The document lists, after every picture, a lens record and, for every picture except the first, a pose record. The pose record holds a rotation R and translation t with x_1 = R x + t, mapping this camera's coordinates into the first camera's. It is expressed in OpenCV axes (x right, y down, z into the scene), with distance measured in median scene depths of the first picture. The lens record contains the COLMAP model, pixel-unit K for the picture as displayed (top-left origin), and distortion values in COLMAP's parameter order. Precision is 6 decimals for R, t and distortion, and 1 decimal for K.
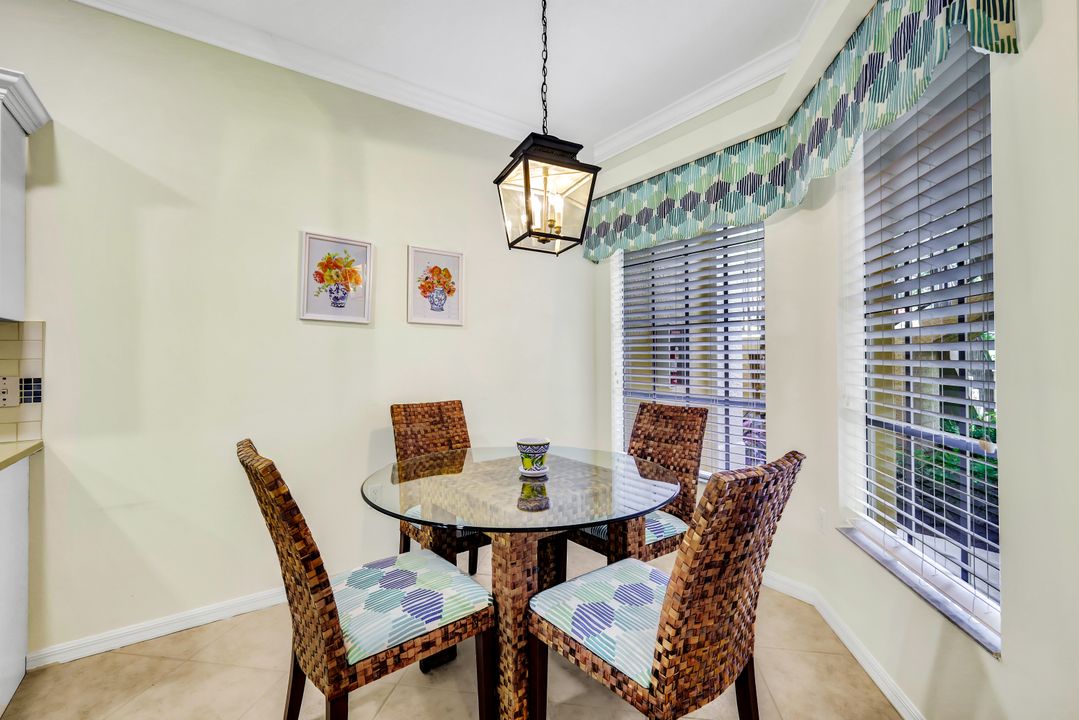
lens RADIAL K [[466.5, 0, 539.4], [0, 466.5, 349.3], [0, 0, 1]] dist [0.004104, -0.000257]
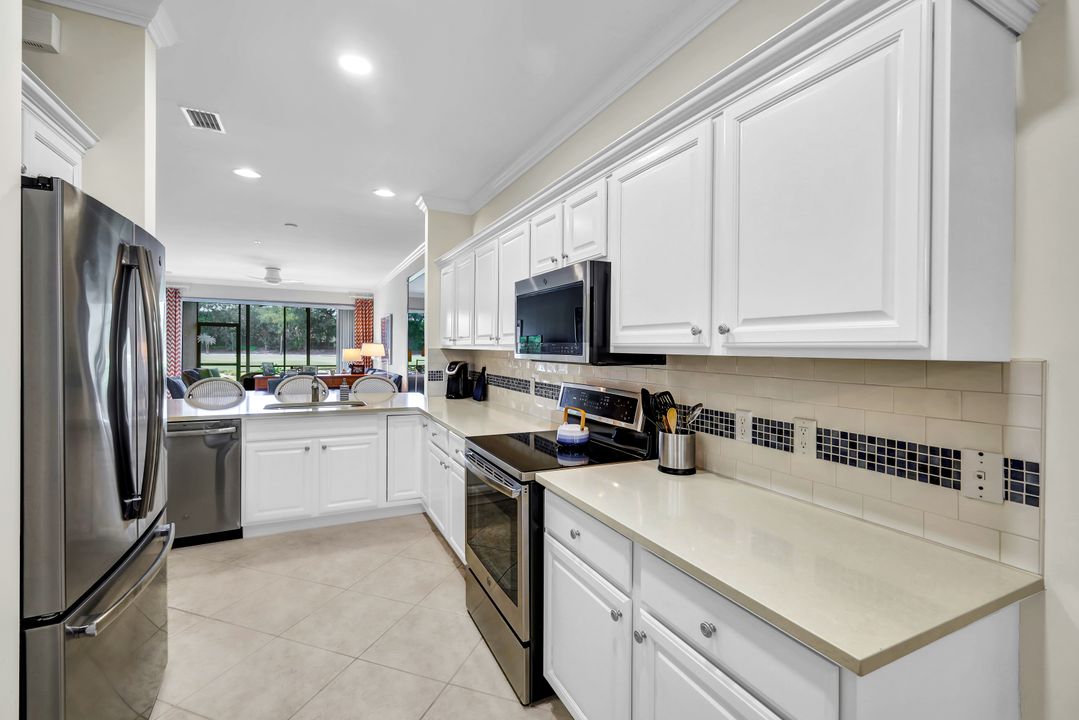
lens RADIAL K [[466.5, 0, 541.9], [0, 466.5, 353.4], [0, 0, 1]] dist [0.004104, -0.000257]
pose [[-0.164697, 0.005270, -0.986330, -0.421793], [0.000111, 0.999986, 0.005325, -0.072040], [0.986344, 0.000767, -0.164695, 0.512250]]
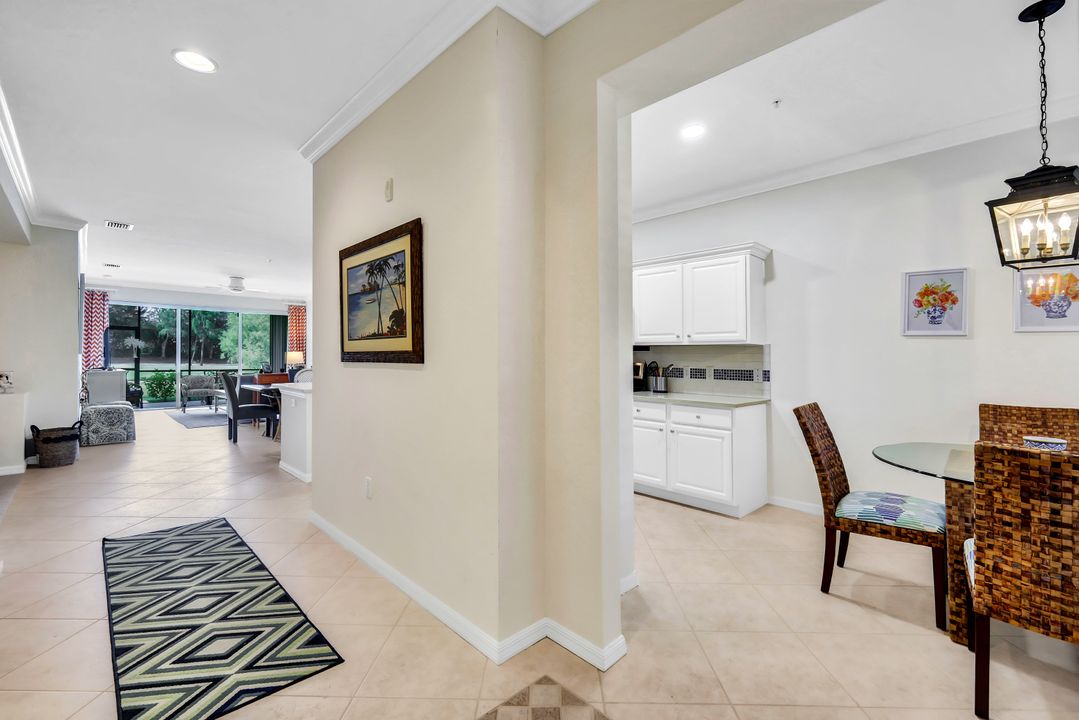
lens RADIAL K [[466.5, 0, 536.9], [0, 466.5, 352.8], [0, 0, 1]] dist [0.004104, -0.000257]
pose [[0.125969, -0.008852, -0.991995, 0.955115], [0.006755, 0.999945, -0.008065, -0.010517], [0.992011, -0.005685, 0.126022, -0.346137]]
